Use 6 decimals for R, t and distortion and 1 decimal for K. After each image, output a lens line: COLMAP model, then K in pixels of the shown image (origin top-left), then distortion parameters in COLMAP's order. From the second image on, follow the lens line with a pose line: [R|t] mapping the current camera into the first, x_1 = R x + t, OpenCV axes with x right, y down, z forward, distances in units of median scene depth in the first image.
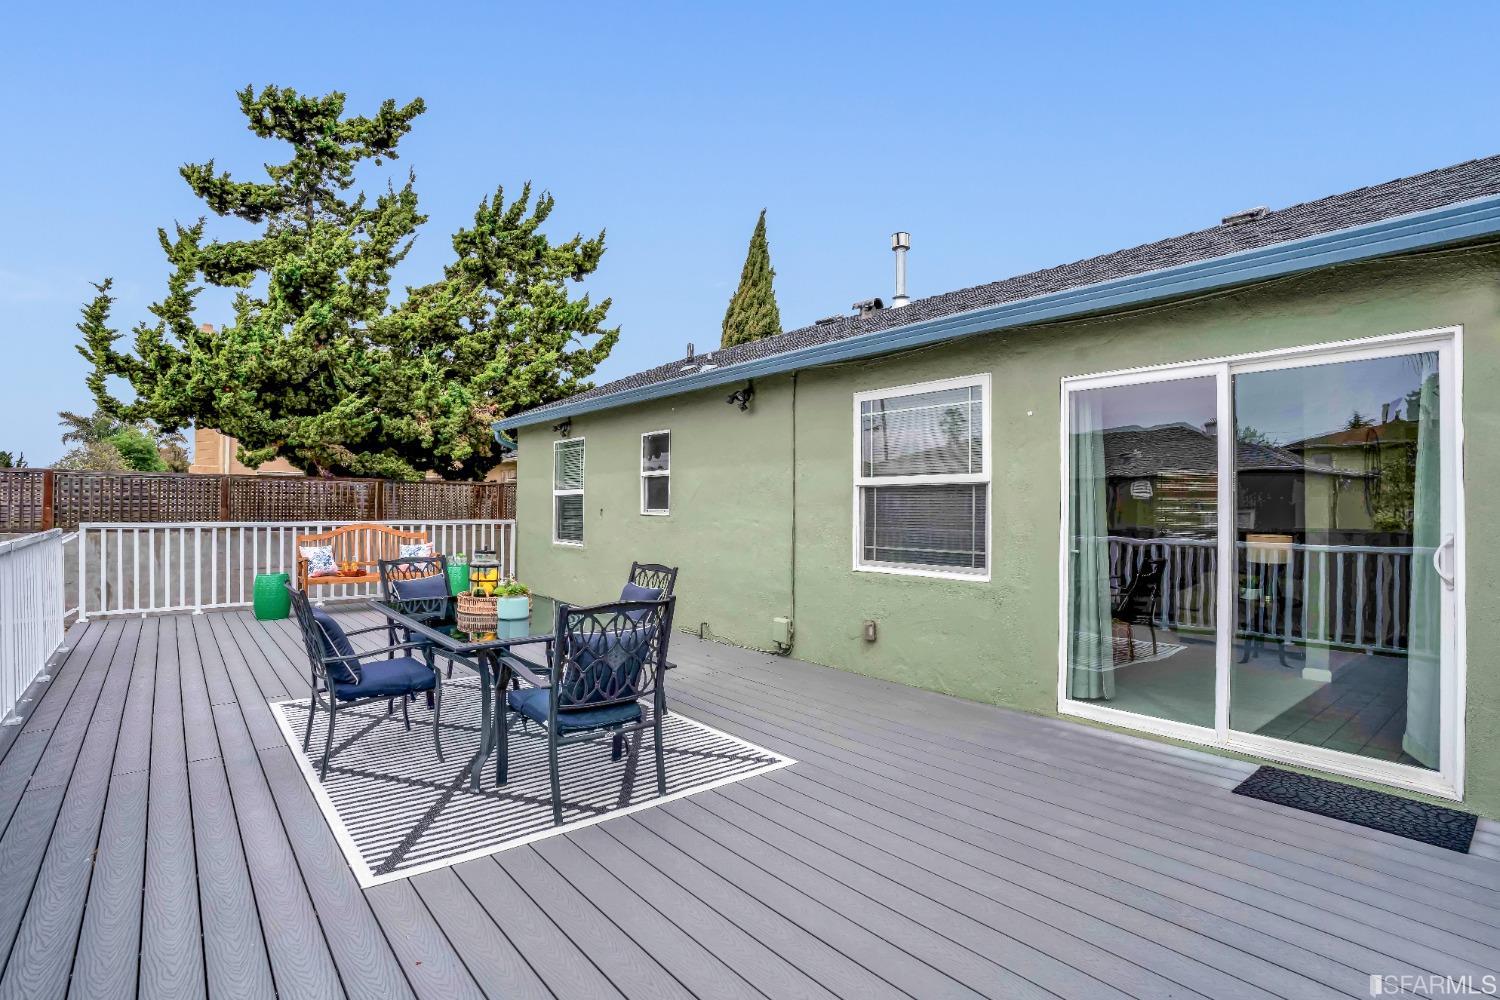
lens RADIAL K [[734.9, 0, 744.7], [0, 734.9, 505.2], [0, 0, 1]] dist [-0.089476, 0.050781]
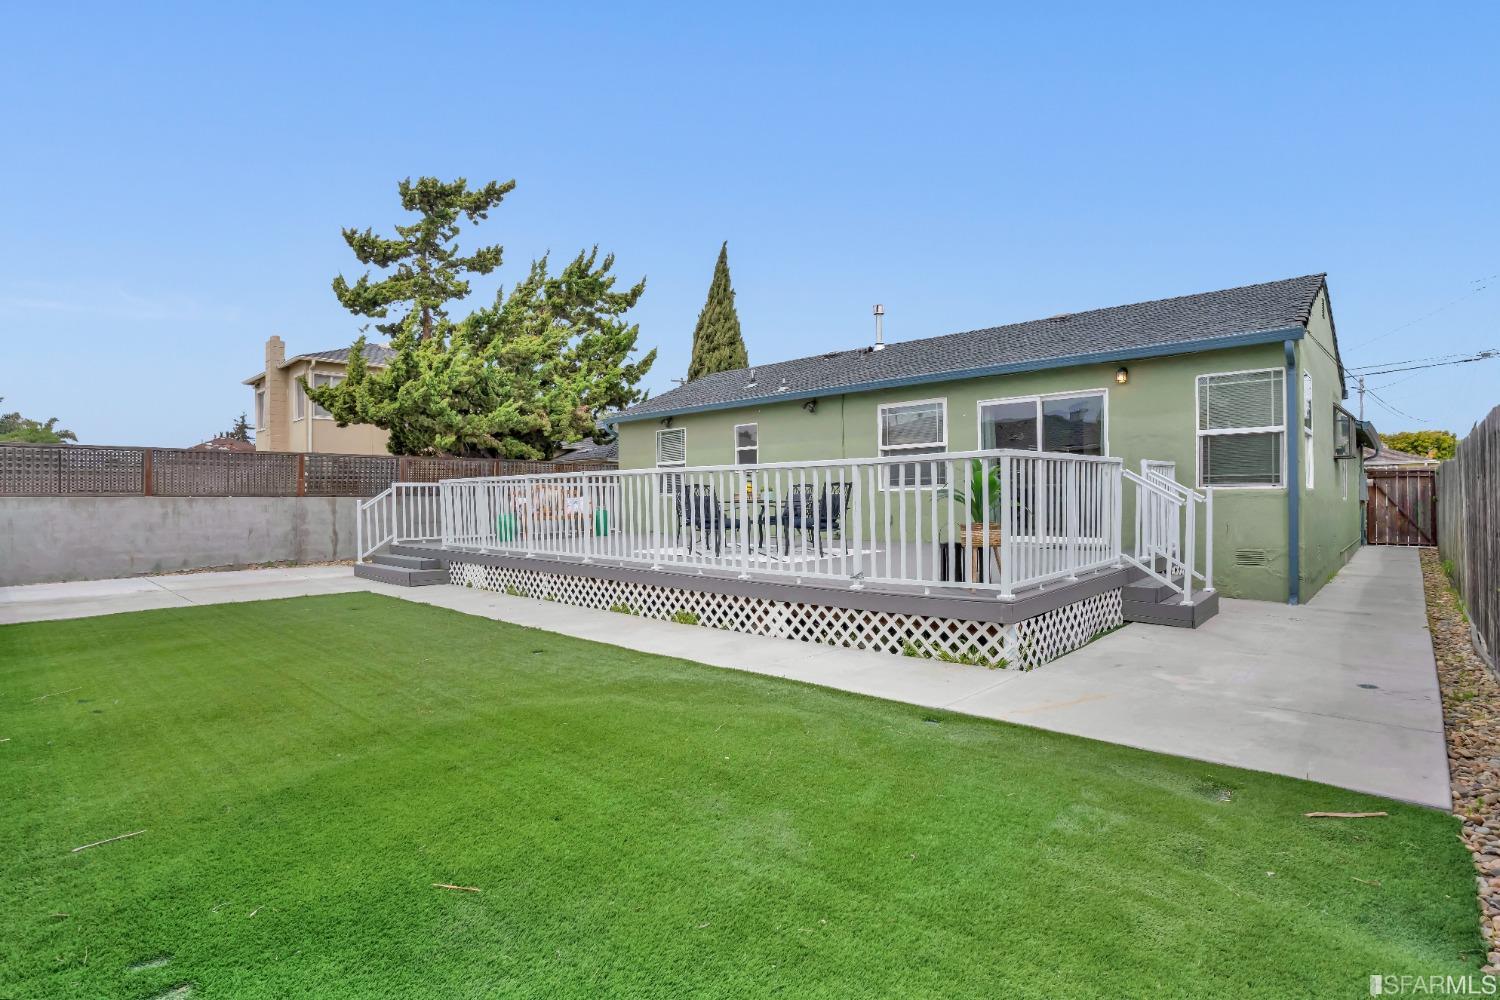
lens RADIAL K [[731.4, 0, 742.2], [0, 731.4, 500.9], [0, 0, 1]] dist [-0.067641, 0.000382]
pose [[0.992003, -0.019539, 0.124693, -0.239319], [0.018766, 0.999797, 0.007372, 0.046036], [-0.124811, -0.004973, 0.992168, -0.479385]]
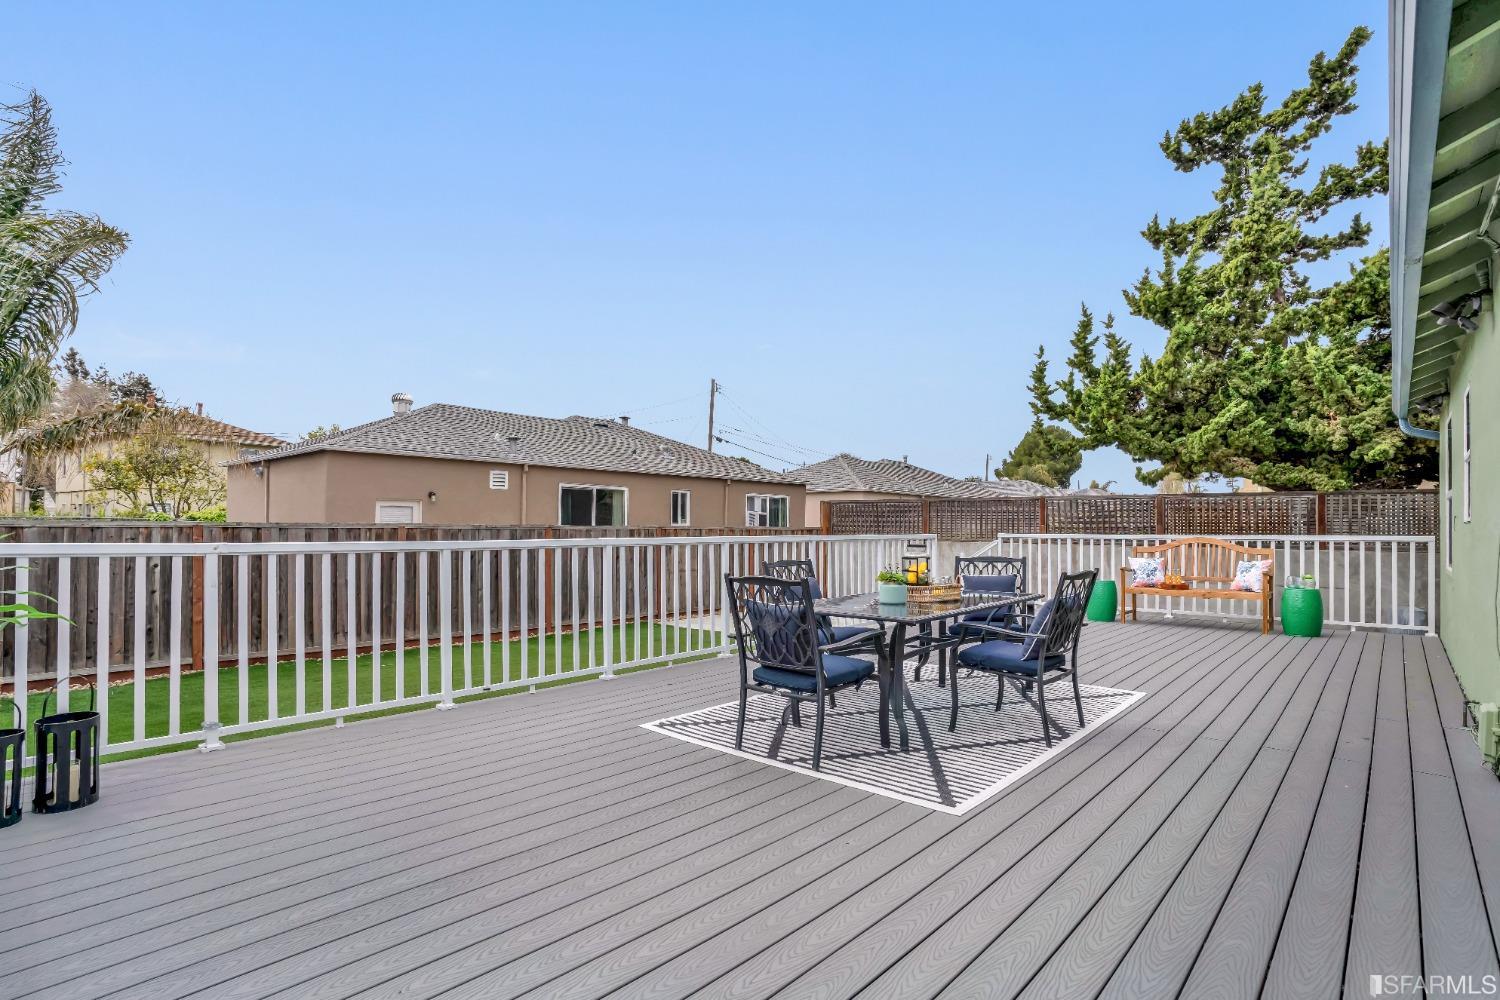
lens RADIAL K [[734.9, 0, 744.7], [0, 734.9, 505.2], [0, 0, 1]] dist [-0.089476, 0.050781]
pose [[0.156797, -0.023993, -0.987339, 0.264460], [0.001219, 0.999709, -0.024100, 0.003497], [0.987630, 0.002575, 0.156780, 0.187979]]
